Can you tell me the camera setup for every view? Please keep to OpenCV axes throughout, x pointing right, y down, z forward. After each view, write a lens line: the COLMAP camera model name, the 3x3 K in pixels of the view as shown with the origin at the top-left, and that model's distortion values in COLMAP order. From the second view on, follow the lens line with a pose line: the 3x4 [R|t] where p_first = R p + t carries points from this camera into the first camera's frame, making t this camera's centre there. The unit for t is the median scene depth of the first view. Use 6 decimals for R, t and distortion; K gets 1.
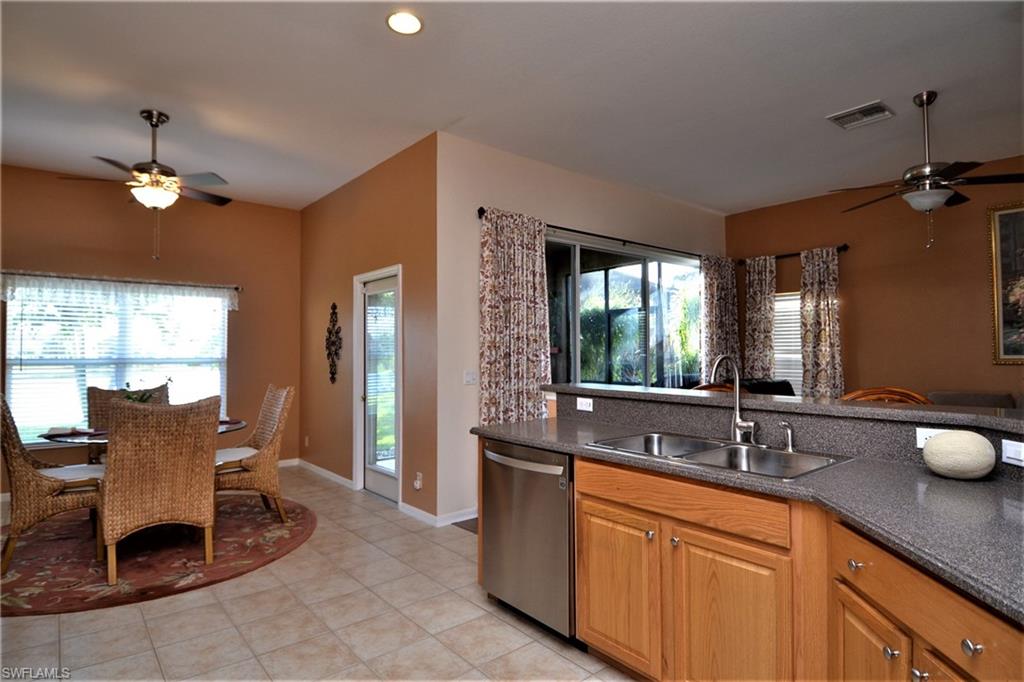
lens RADIAL K [[540.9, 0, 501.1], [0, 540.9, 337.1], [0, 0, 1]] dist [0.048224, -0.054359]
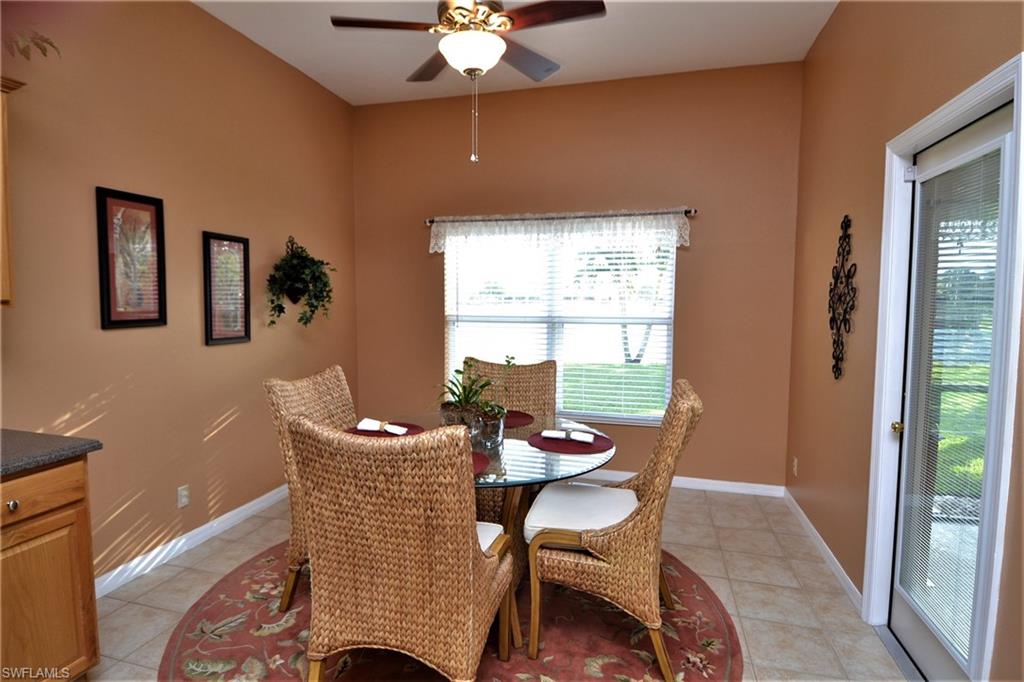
lens RADIAL K [[540.9, 0, 501.1], [0, 540.9, 337.1], [0, 0, 1]] dist [0.048224, -0.054359]
pose [[0.580642, 0.063602, -0.811671, -0.119321], [0.019313, 0.995587, 0.091830, -0.007360], [0.813930, -0.068996, 0.576851, 0.666590]]
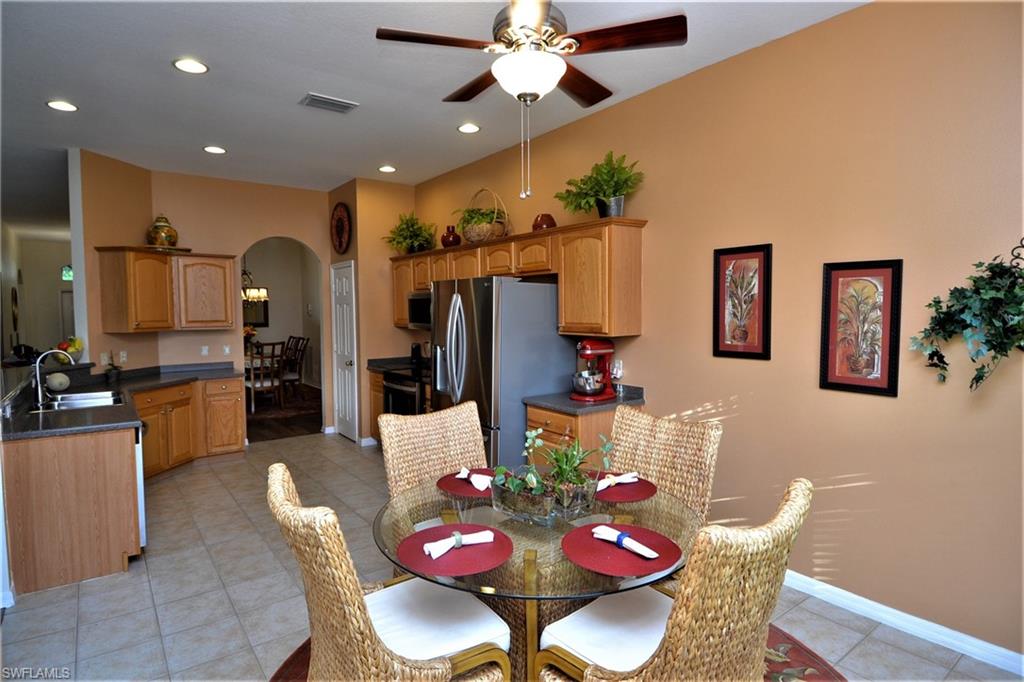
lens RADIAL K [[540.9, 0, 501.1], [0, 540.9, 337.1], [0, 0, 1]] dist [0.048224, -0.054359]
pose [[-0.999184, 0.004430, 0.040135, -0.624291], [0.005146, 0.999829, 0.017772, -0.013297], [-0.040050, 0.017964, -0.999036, 1.529965]]
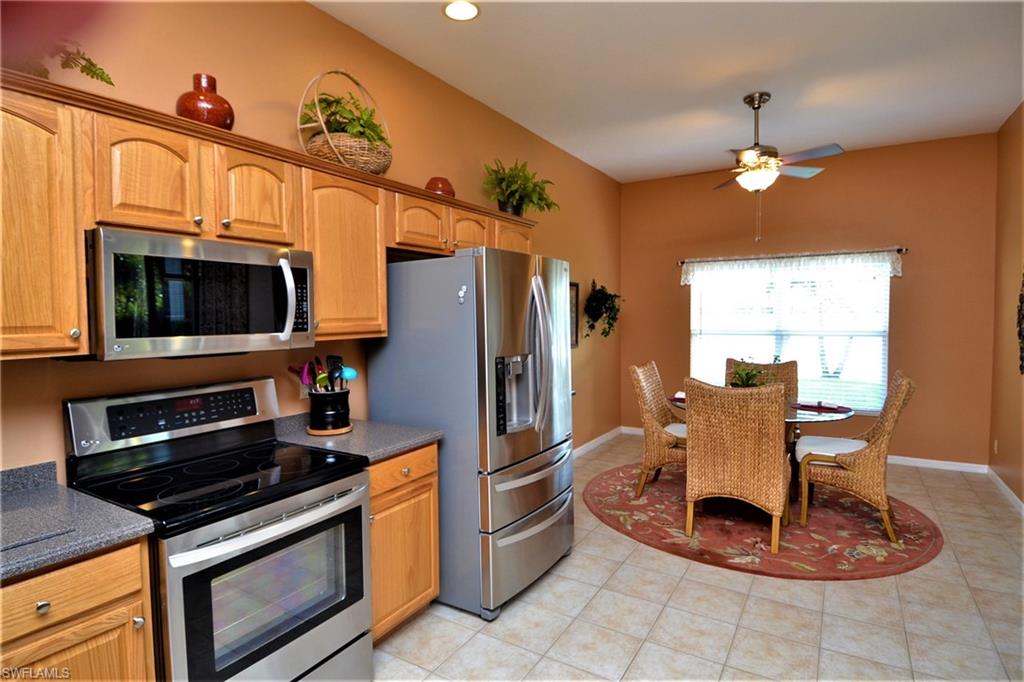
lens RADIAL K [[540.9, 0, 501.1], [0, 540.9, 337.1], [0, 0, 1]] dist [0.048224, -0.054359]
pose [[0.323943, 0.041813, -0.945152, 0.187689], [0.037624, 0.997663, 0.057032, -0.040139], [0.945328, -0.054035, 0.321613, 0.205734]]
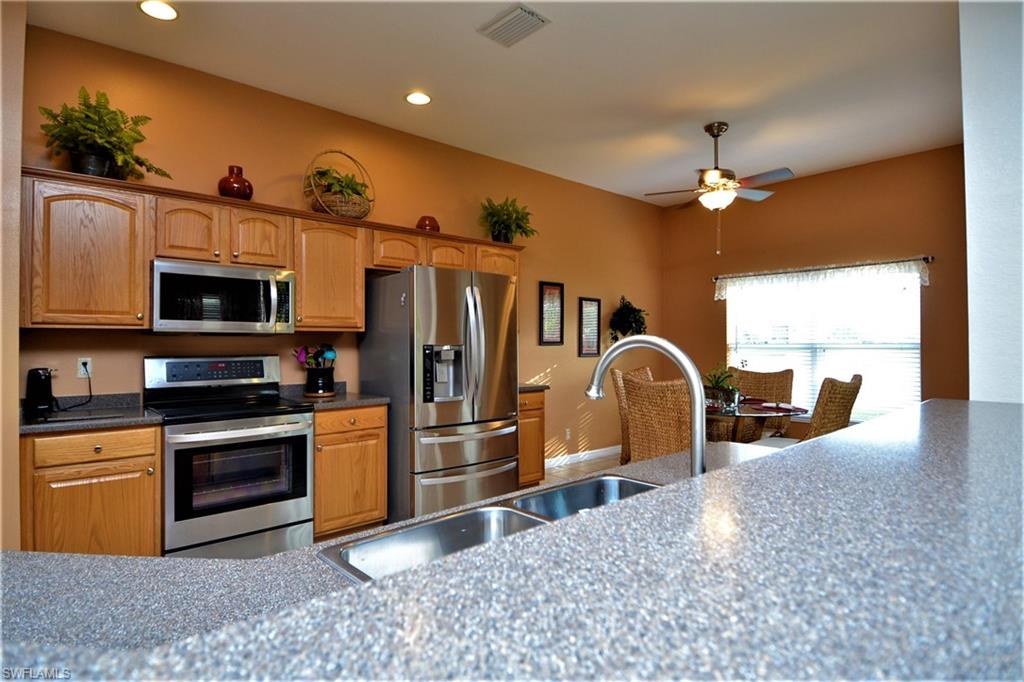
lens RADIAL K [[540.9, 0, 501.1], [0, 540.9, 337.1], [0, 0, 1]] dist [0.048224, -0.054359]
pose [[0.037390, -0.009004, -0.999260, 0.471339], [0.033518, 0.999408, -0.007751, 0.020057], [0.998738, -0.033203, 0.037670, 0.504279]]
